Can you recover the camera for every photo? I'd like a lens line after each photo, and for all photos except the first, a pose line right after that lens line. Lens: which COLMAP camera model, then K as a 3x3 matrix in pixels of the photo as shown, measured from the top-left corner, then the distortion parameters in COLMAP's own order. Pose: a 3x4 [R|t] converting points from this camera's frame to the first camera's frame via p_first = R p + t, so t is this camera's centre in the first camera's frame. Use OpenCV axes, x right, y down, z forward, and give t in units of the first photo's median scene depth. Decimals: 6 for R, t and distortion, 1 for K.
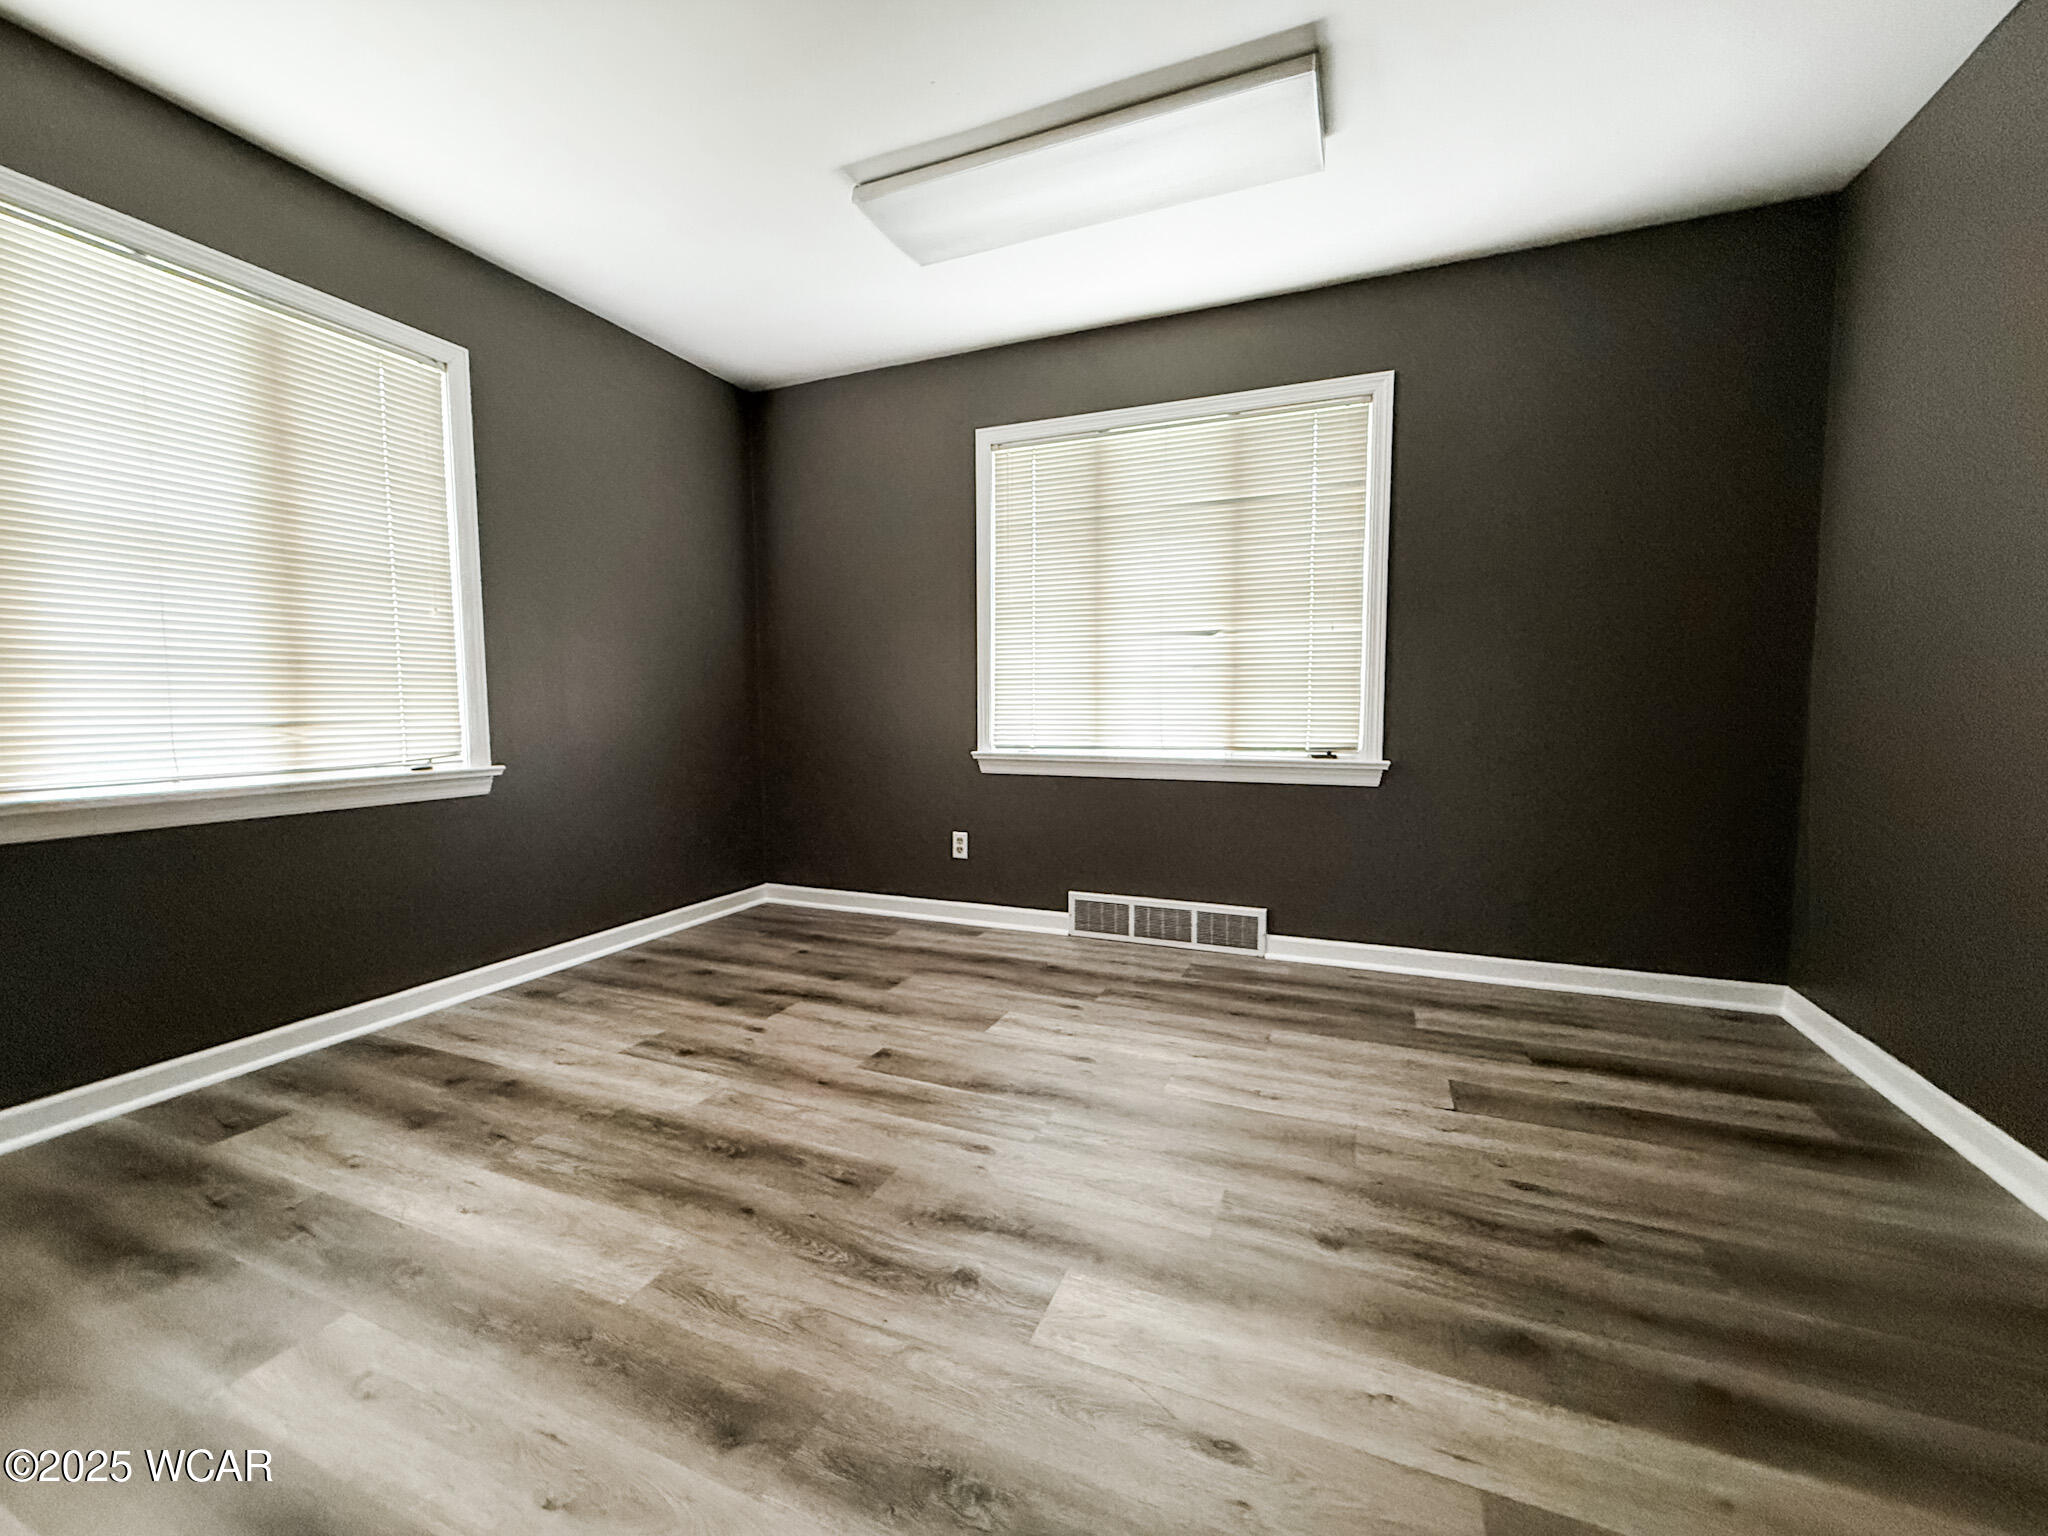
lens RADIAL K [[822.2, 0, 1018.7], [0, 822.2, 777.3], [0, 0, 1]] dist [-0.000460, 0.000089]
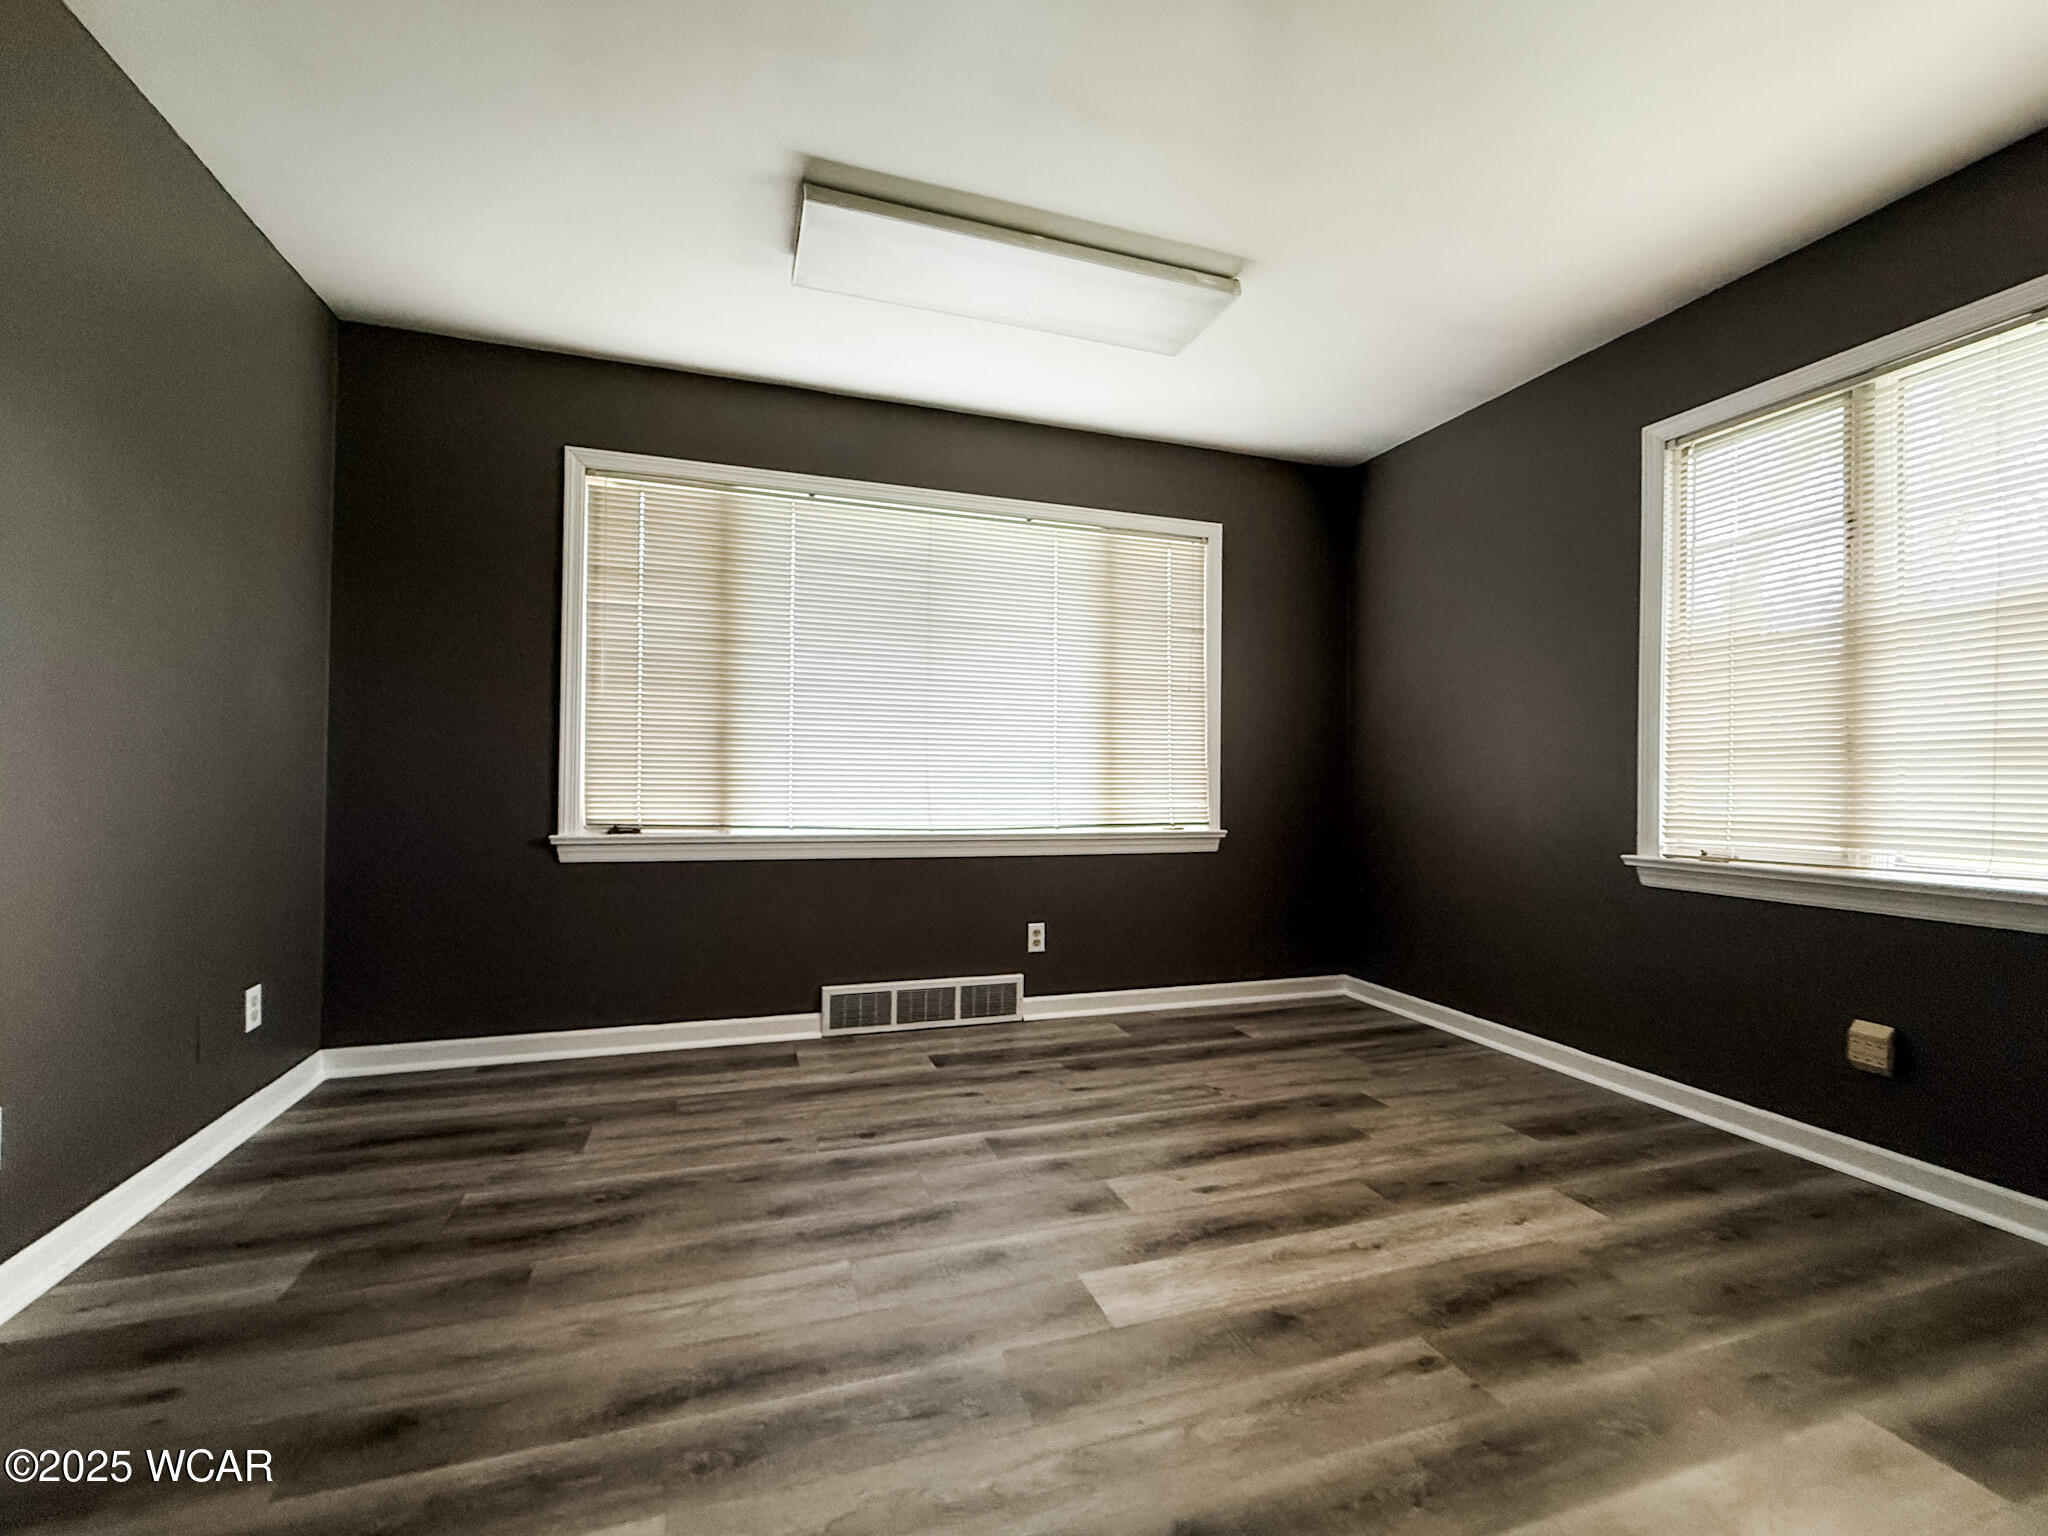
lens RADIAL K [[822.2, 0, 1027.8], [0, 822.2, 775.4], [0, 0, 1]] dist [-0.000460, 0.000089]
pose [[0.759982, 0.010874, 0.649853, -0.388413], [0.046926, 0.996333, -0.071550, -0.018885], [-0.648248, 0.084872, 0.756684, 0.168924]]
